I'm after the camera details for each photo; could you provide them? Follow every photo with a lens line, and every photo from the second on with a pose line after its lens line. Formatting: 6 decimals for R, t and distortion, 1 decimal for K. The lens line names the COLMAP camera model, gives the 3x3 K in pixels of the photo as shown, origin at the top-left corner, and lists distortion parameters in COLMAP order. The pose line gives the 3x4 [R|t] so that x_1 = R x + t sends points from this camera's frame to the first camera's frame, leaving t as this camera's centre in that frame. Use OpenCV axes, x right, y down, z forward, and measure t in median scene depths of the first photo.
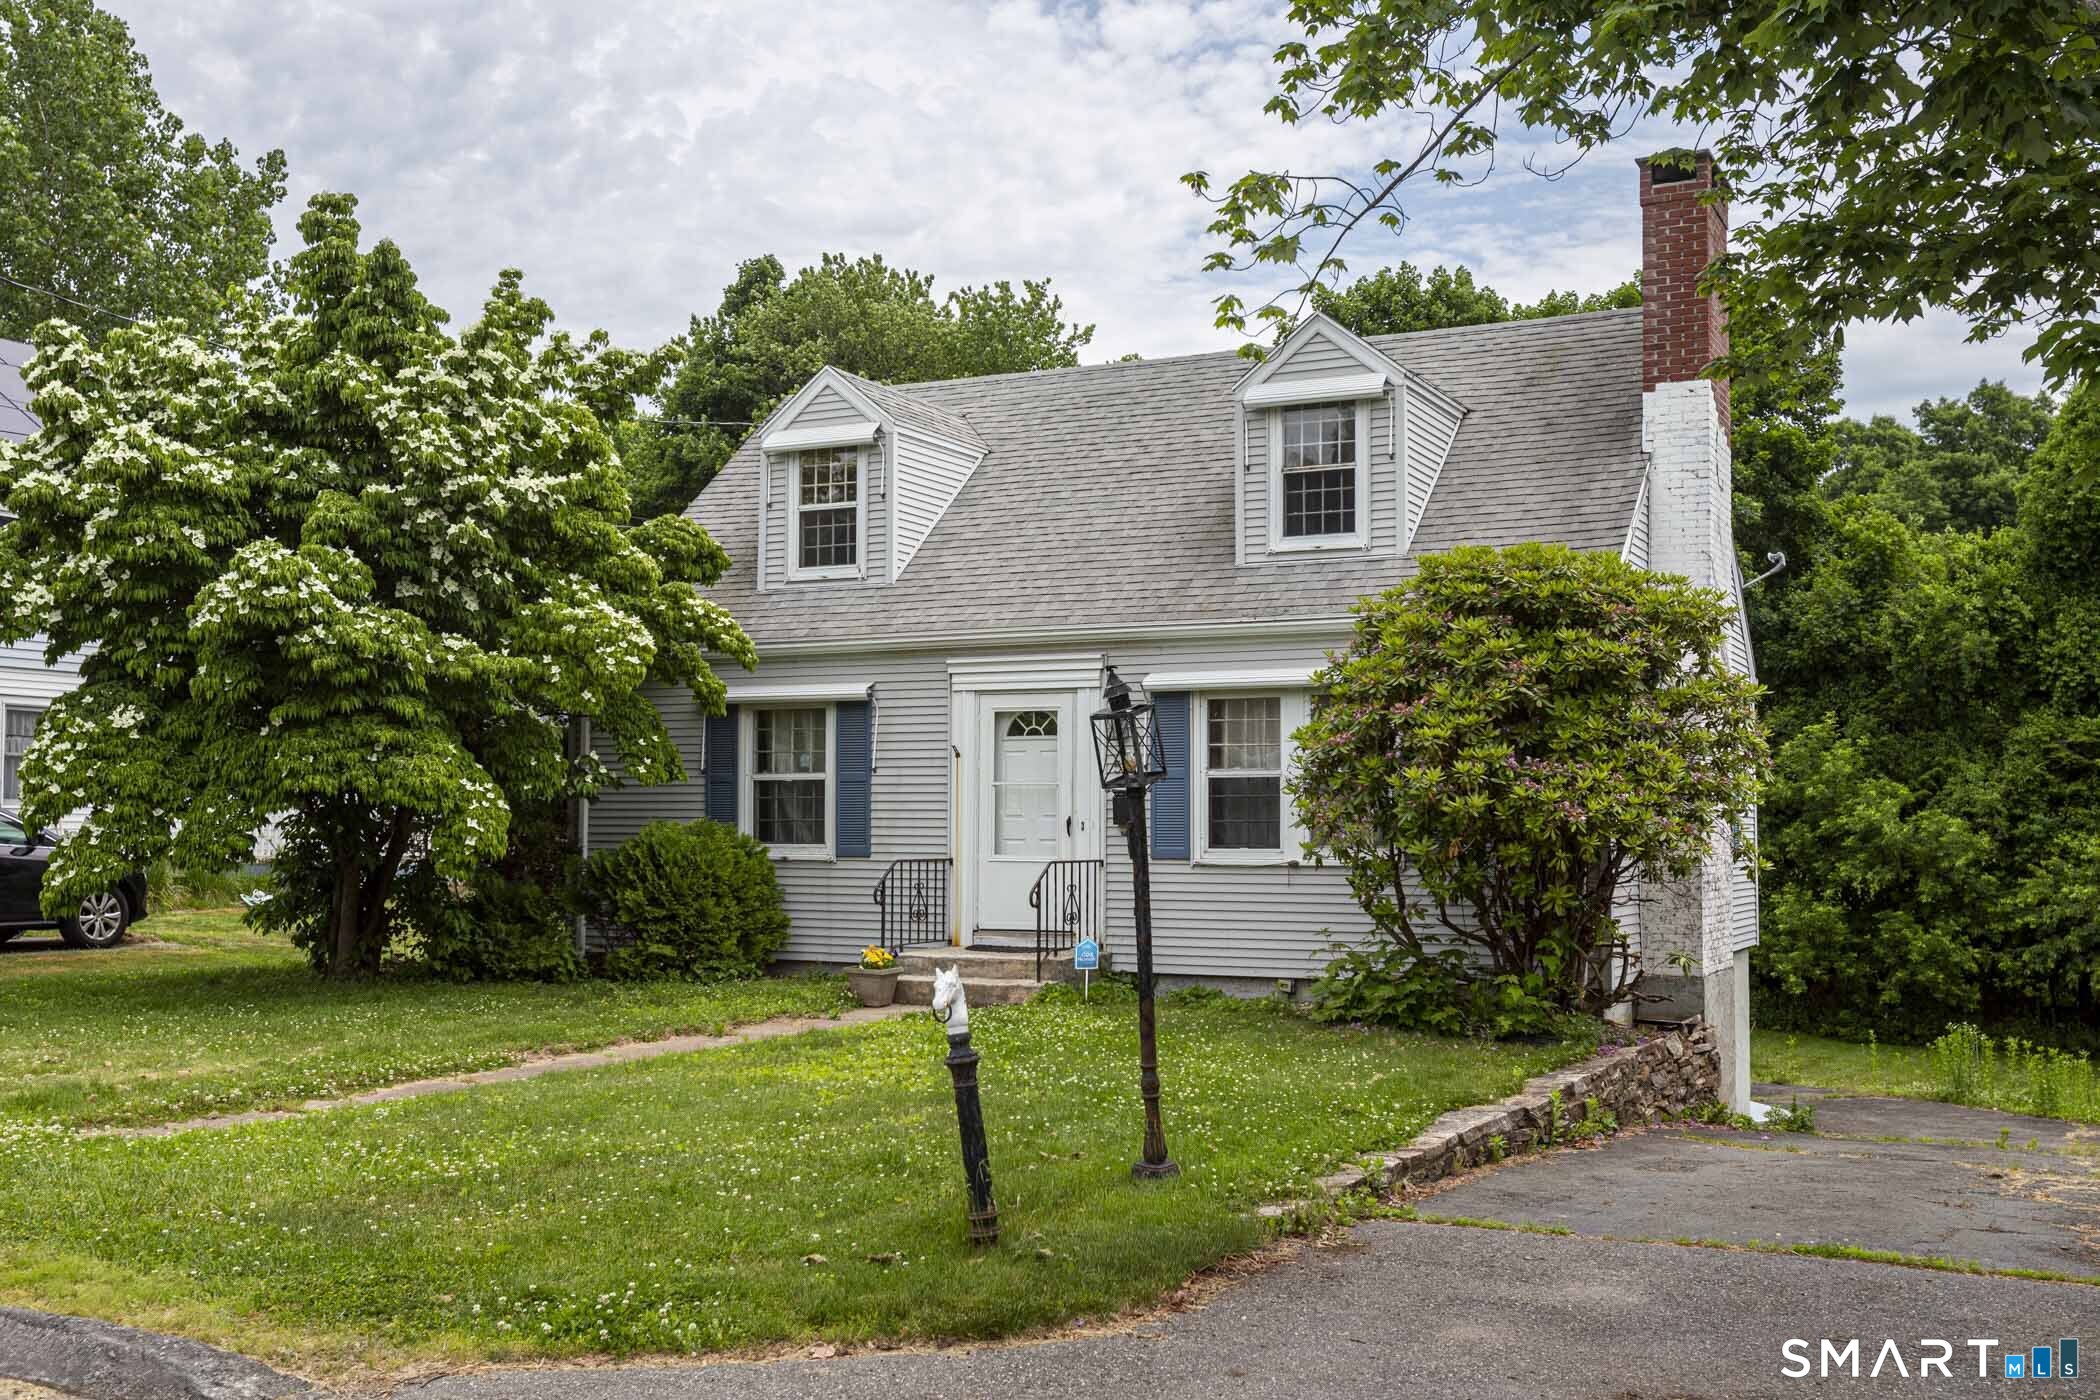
lens RADIAL K [[2117.4, 0, 1050.0], [0, 2117.4, 700.0], [0, 0, 1]] dist [0.016611, -0.130434]
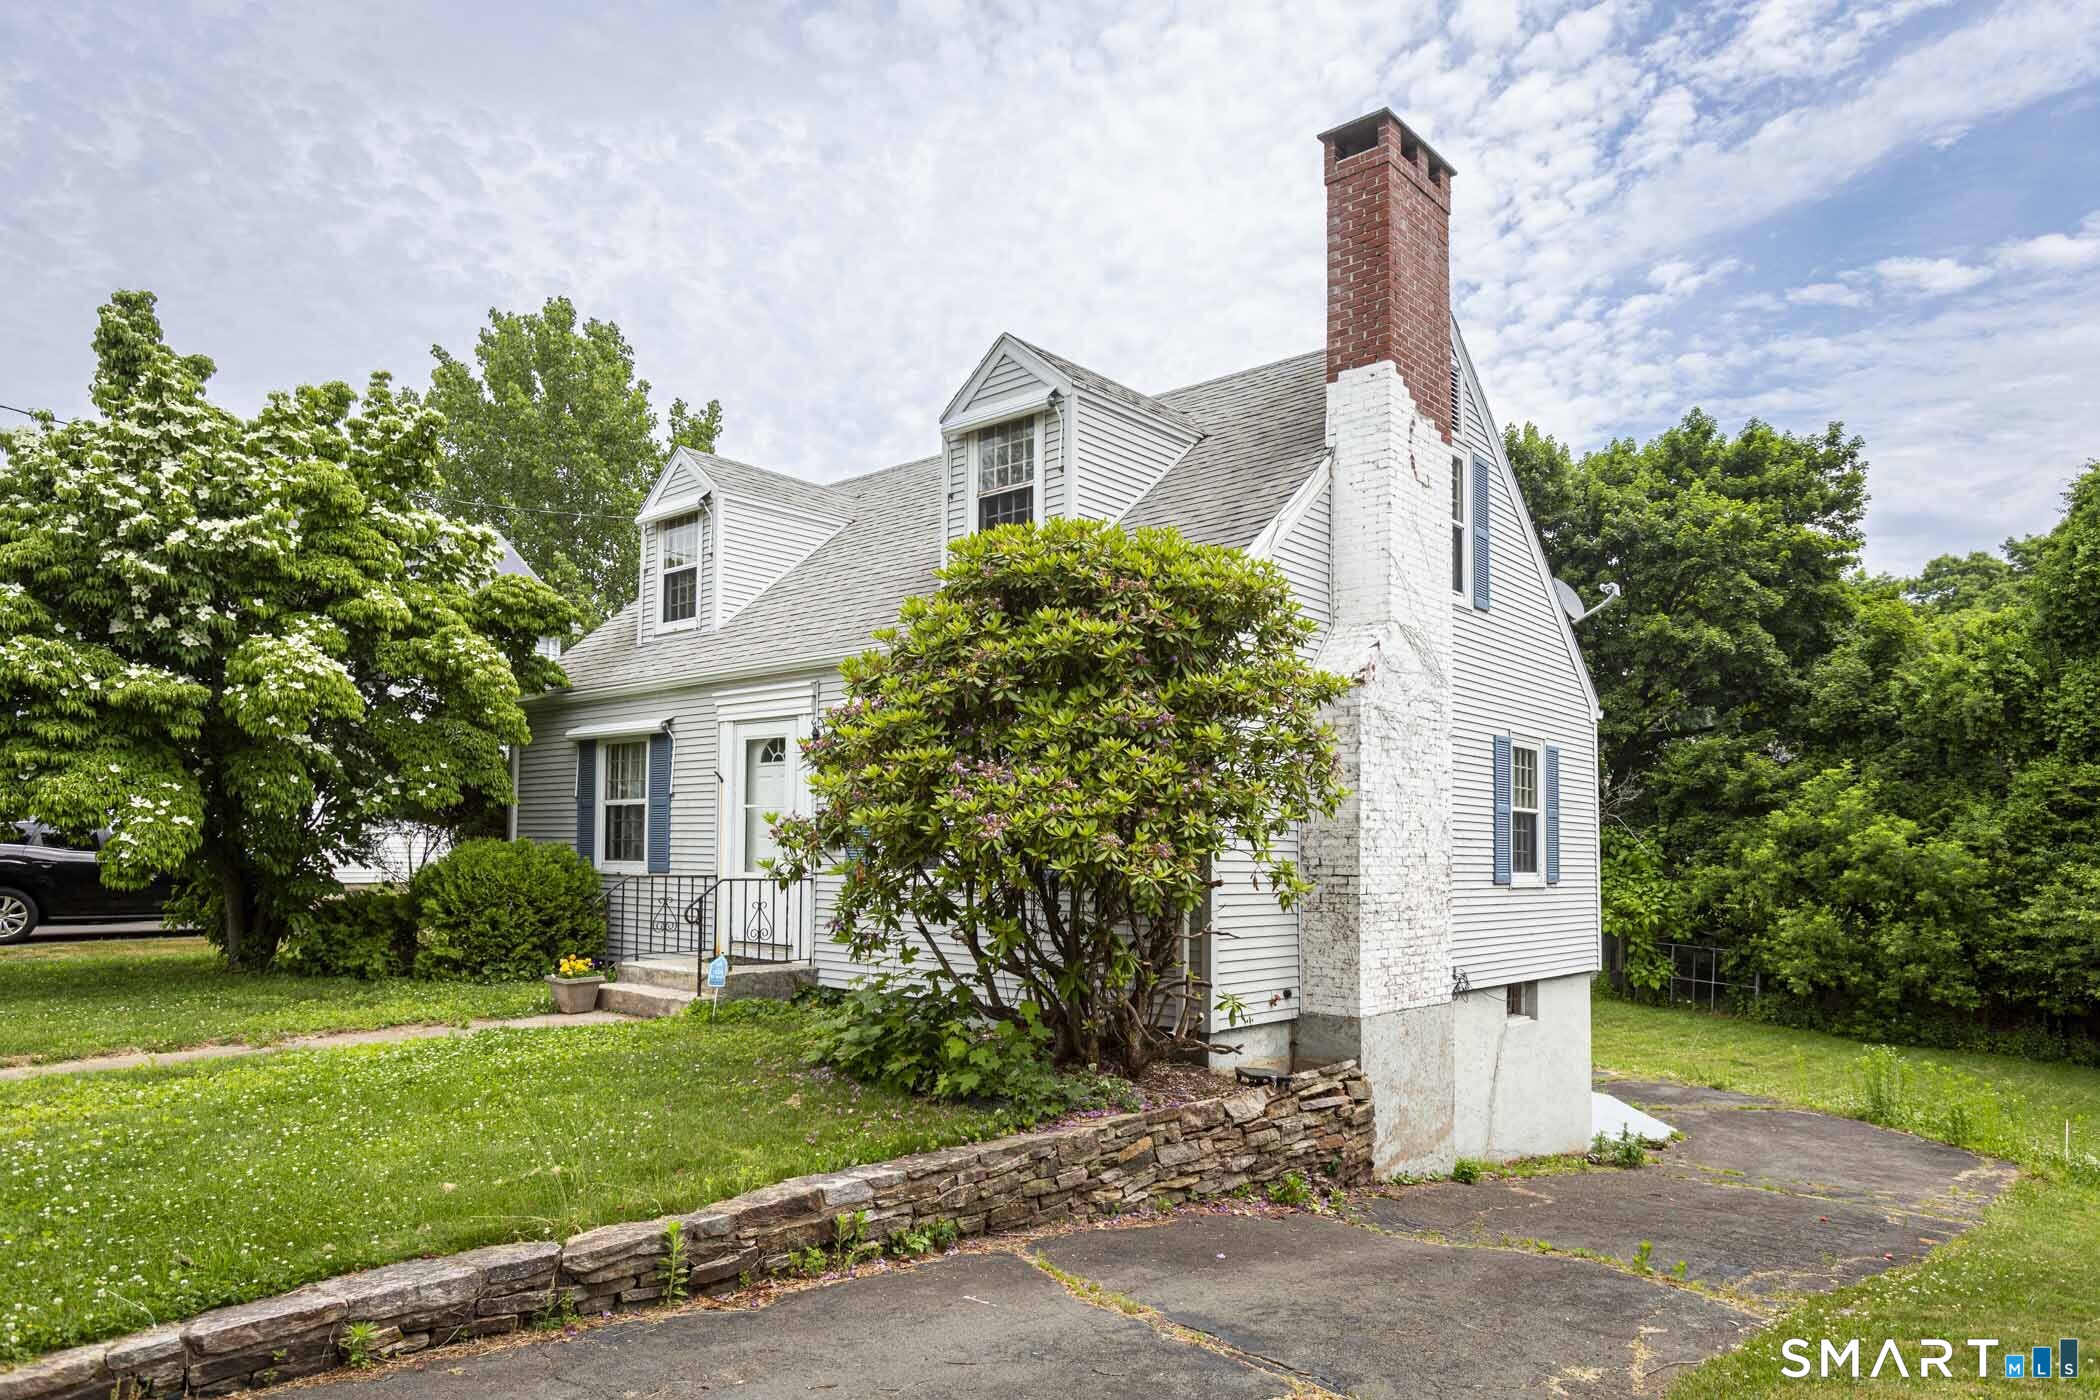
lens RADIAL K [[1312.3, 0, 1049.3], [0, 1312.3, 767.4], [0, 0, 1]] dist [0.002876, -0.002181]
pose [[0.967051, -0.008748, -0.254433, 0.275724], [0.007271, 0.999951, -0.006747, 0.023964], [0.254479, 0.004674, 0.967067, 0.368377]]
